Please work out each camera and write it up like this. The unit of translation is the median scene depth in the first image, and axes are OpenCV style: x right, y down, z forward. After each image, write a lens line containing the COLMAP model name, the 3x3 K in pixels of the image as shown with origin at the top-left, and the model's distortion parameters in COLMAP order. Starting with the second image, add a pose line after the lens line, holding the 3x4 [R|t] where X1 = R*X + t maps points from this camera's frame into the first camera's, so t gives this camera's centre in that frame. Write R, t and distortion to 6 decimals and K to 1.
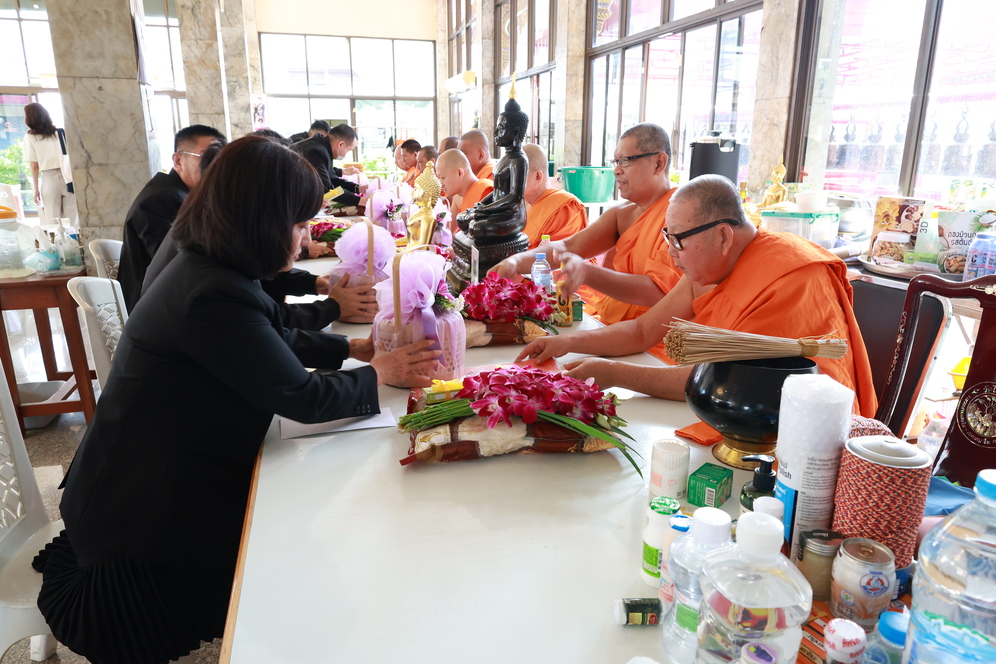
lens RADIAL K [[673.7, 0, 496.9], [0, 673.7, 342.2], [0, 0, 1]] dist [0.002662, -0.002129]
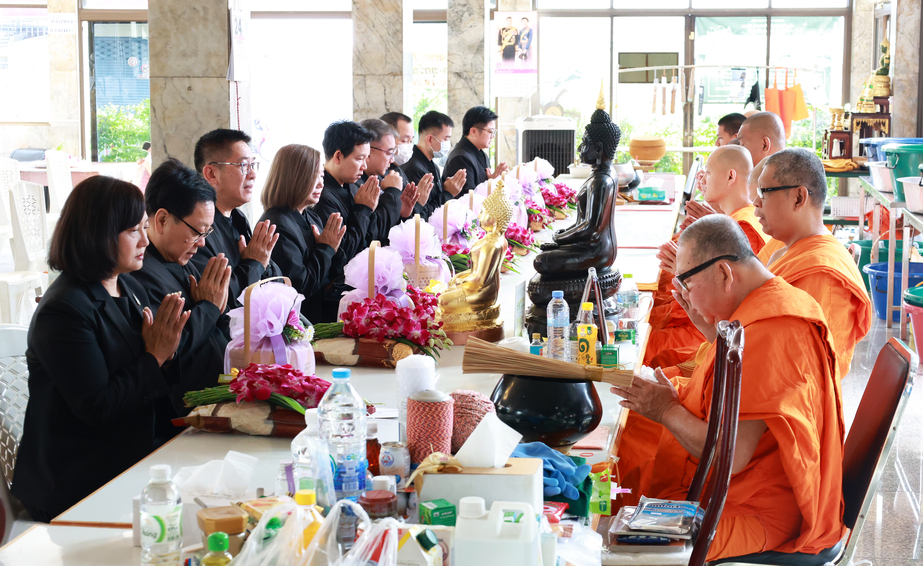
lens RADIAL K [[1403.5, 0, 462.1], [0, 1403.5, 281.2], [0, 0, 1]] dist [-0.030388, 0.000000]
pose [[0.924952, 0.048307, -0.377001, 0.451292], [-0.103289, 0.986510, -0.127006, 0.072211], [0.365780, 0.156414, 0.917464, -0.522491]]
